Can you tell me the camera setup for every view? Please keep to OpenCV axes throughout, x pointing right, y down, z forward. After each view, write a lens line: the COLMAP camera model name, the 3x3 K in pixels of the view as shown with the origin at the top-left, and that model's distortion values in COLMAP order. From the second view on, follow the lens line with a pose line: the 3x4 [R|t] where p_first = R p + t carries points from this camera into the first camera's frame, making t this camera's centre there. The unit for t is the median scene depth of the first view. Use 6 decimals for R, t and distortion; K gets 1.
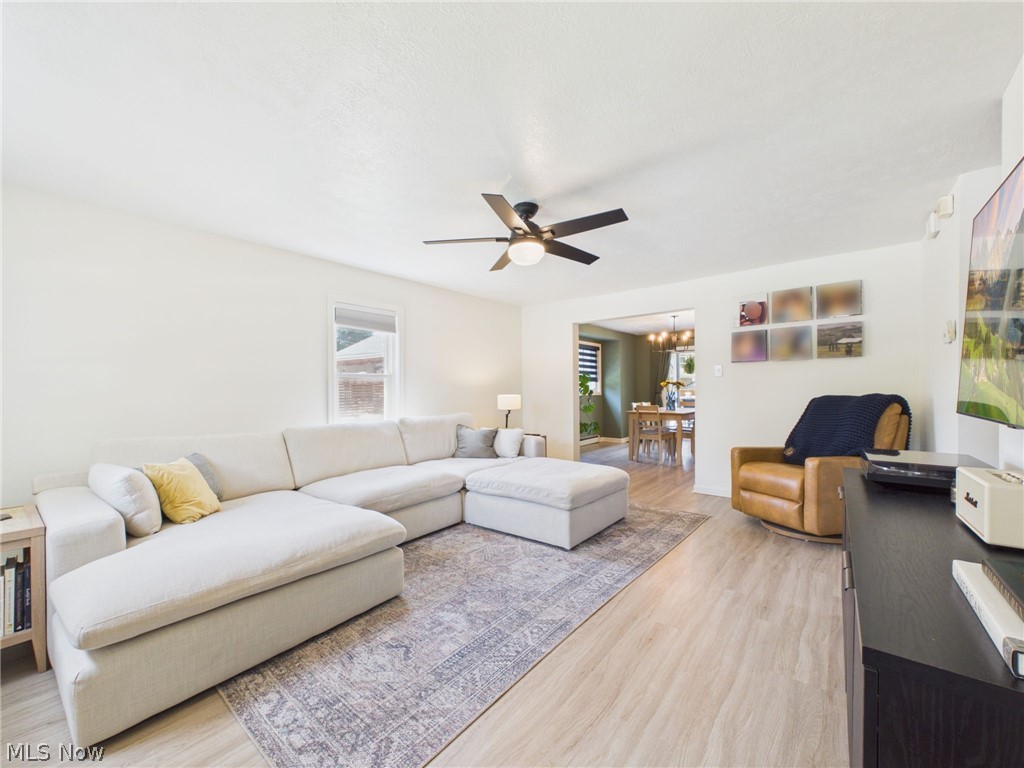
lens RADIAL K [[413.4, 0, 511.6], [0, 413.4, 388.4], [0, 0, 1]] dist [0.000834, -0.000150]
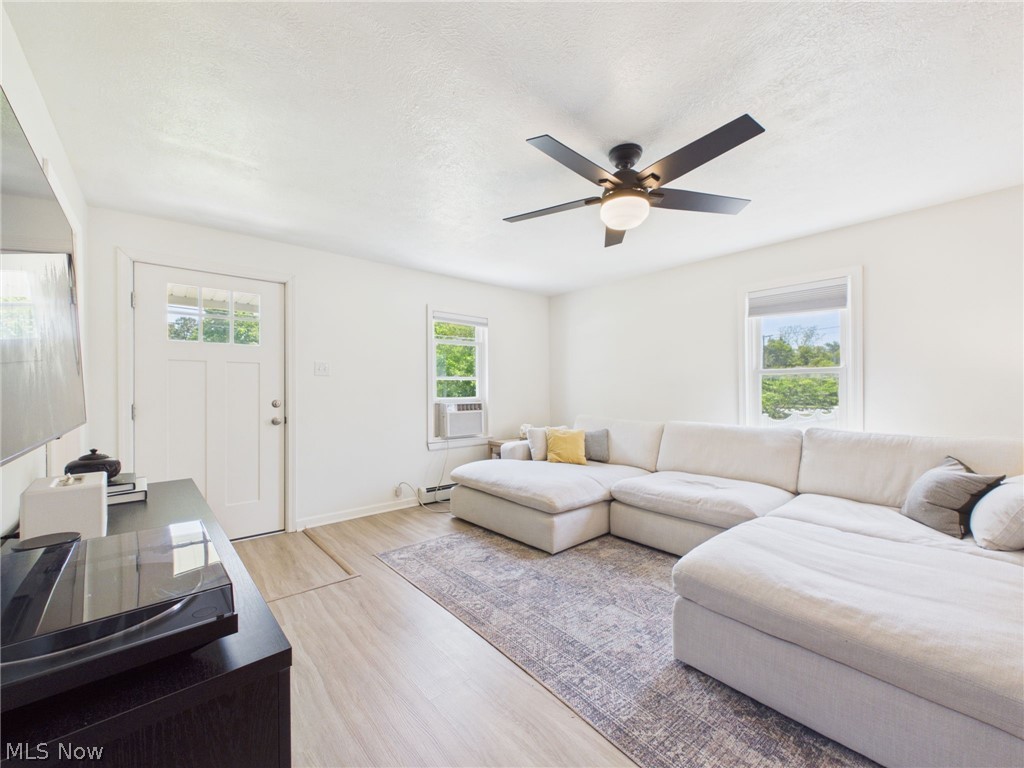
lens RADIAL K [[413.4, 0, 511.6], [0, 413.4, 388.4], [0, 0, 1]] dist [0.000834, -0.000150]
pose [[-0.177155, 0.008789, -0.984144, 1.049634], [0.004254, 0.999958, 0.008165, -0.013166], [0.984174, -0.002741, -0.177185, 1.186725]]
